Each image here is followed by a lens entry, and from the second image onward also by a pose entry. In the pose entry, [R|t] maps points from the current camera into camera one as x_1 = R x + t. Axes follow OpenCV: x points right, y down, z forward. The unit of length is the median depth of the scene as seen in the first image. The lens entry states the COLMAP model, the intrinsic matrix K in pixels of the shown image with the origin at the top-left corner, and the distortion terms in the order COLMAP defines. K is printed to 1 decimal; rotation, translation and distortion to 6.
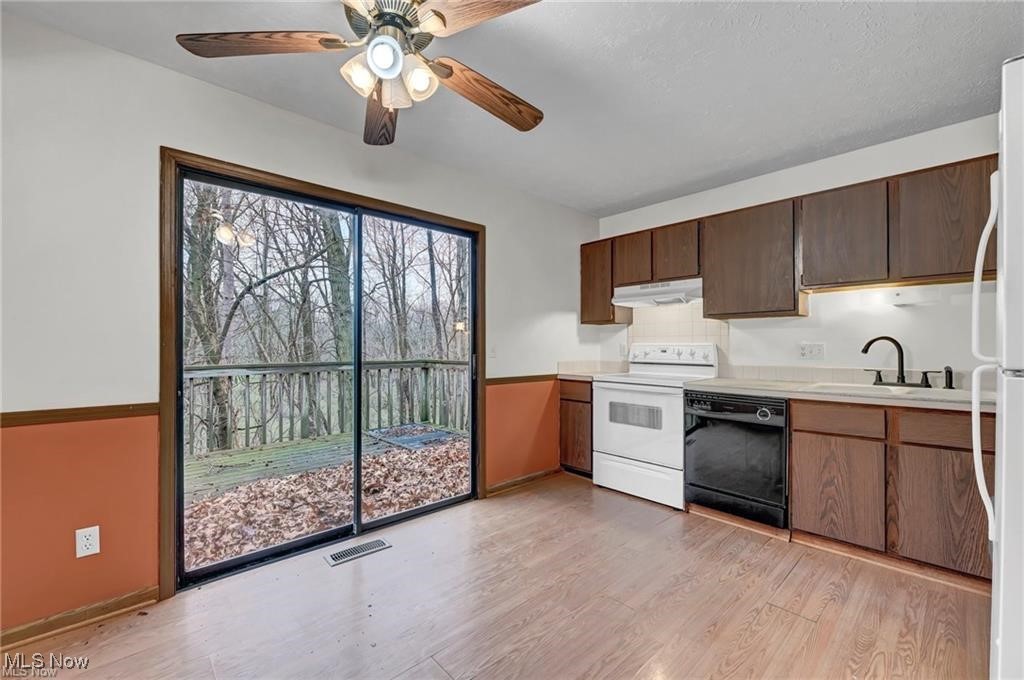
lens RADIAL K [[422.9, 0, 514.7], [0, 422.9, 342.1], [0, 0, 1]] dist [0.001376, 0.000081]
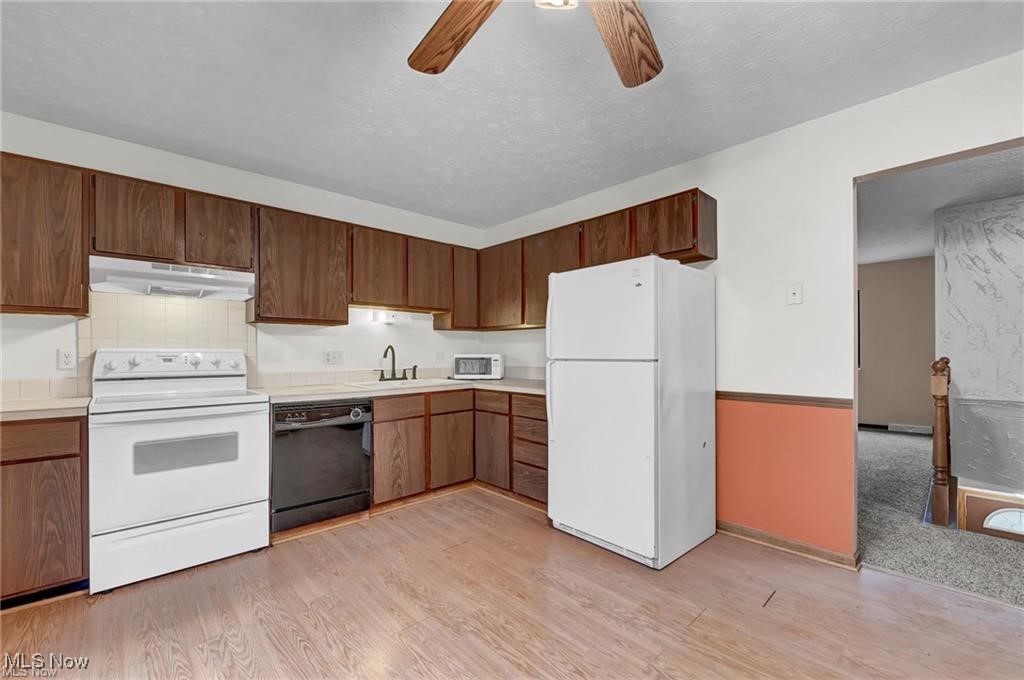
lens RADIAL K [[422.9, 0, 514.5], [0, 422.9, 351.0], [0, 0, 1]] dist [0.001376, 0.000081]
pose [[0.006532, 0.002616, 0.999975, -0.483772], [-0.006865, 0.999973, -0.002572, 0.004956], [-0.999955, -0.006848, 0.006549, 0.540732]]
